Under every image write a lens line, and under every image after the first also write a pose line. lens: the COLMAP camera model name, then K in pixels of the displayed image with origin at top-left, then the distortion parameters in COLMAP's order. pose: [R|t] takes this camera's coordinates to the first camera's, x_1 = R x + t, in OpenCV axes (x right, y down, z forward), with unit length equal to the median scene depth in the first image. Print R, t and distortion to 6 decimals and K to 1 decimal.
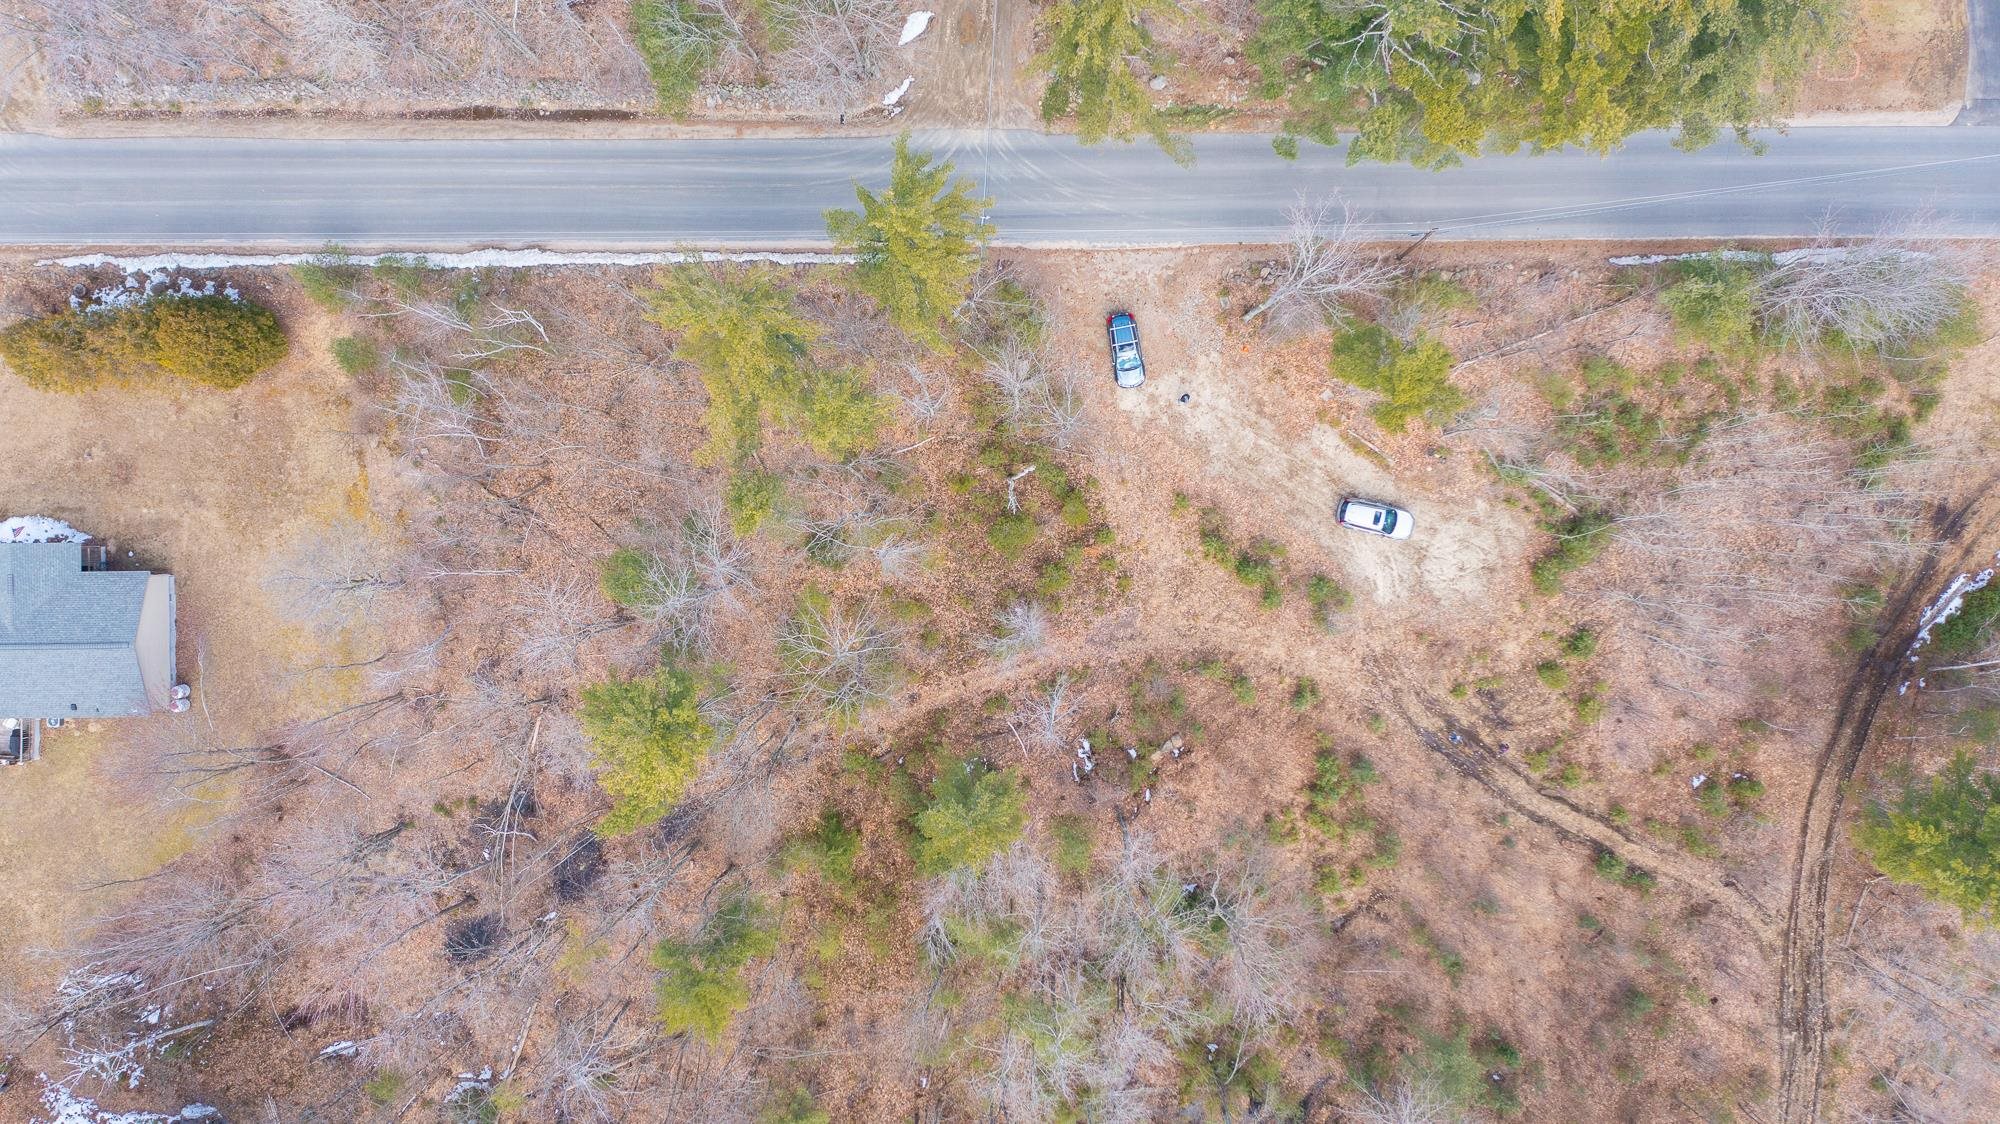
lens RADIAL K [[1670.0, 0, 1000.0], [0, 1670.0, 562.0], [0, 0, 1]] dist [0.002655, 0.005457]
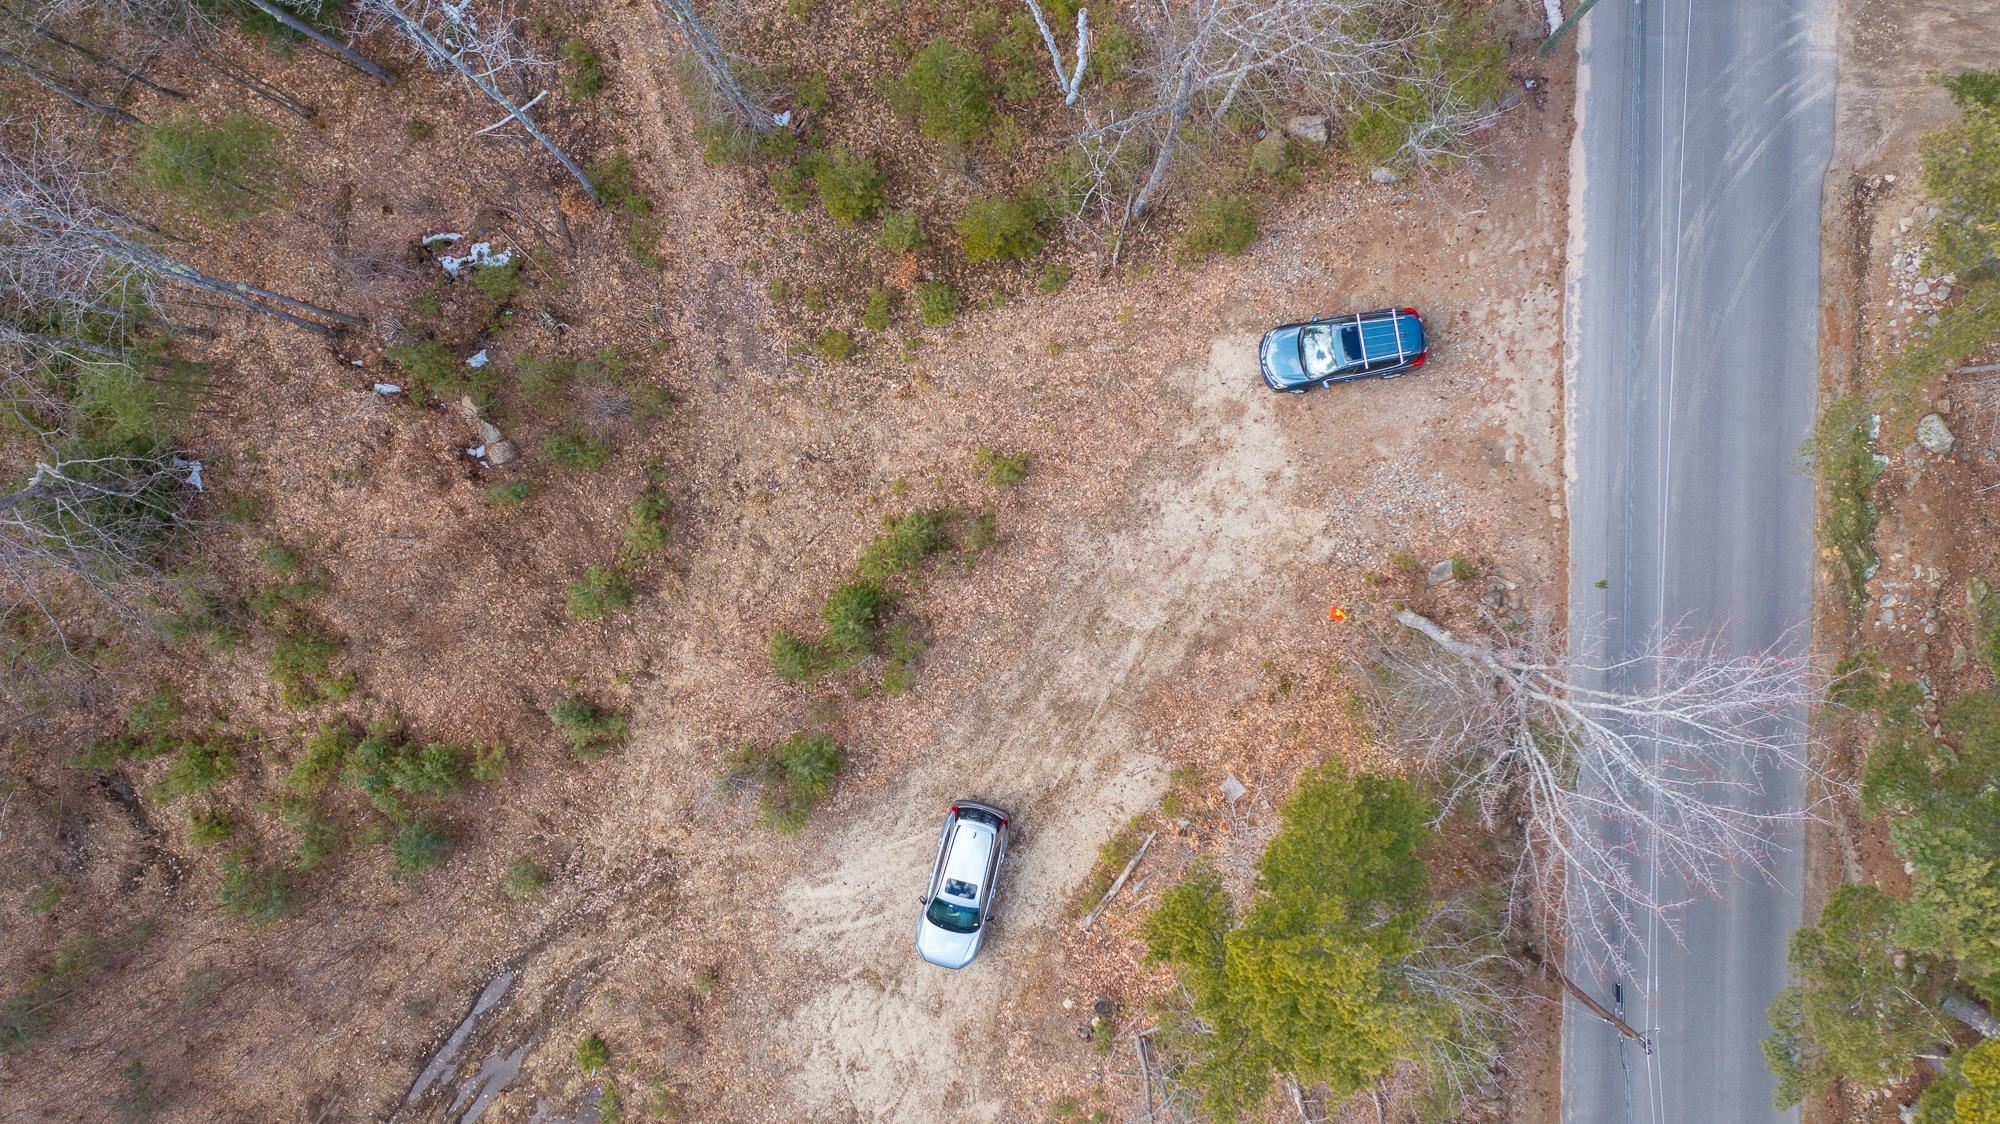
lens RADIAL K [[1670.0, 0, 1000.0], [0, 1670.0, 562.0], [0, 0, 1]] dist [0.002655, 0.005457]
pose [[-0.021533, 0.999440, 0.025597, 0.121637], [-0.999621, -0.021962, 0.016594, -0.041423], [0.017147, -0.025230, 0.999535, 0.533720]]
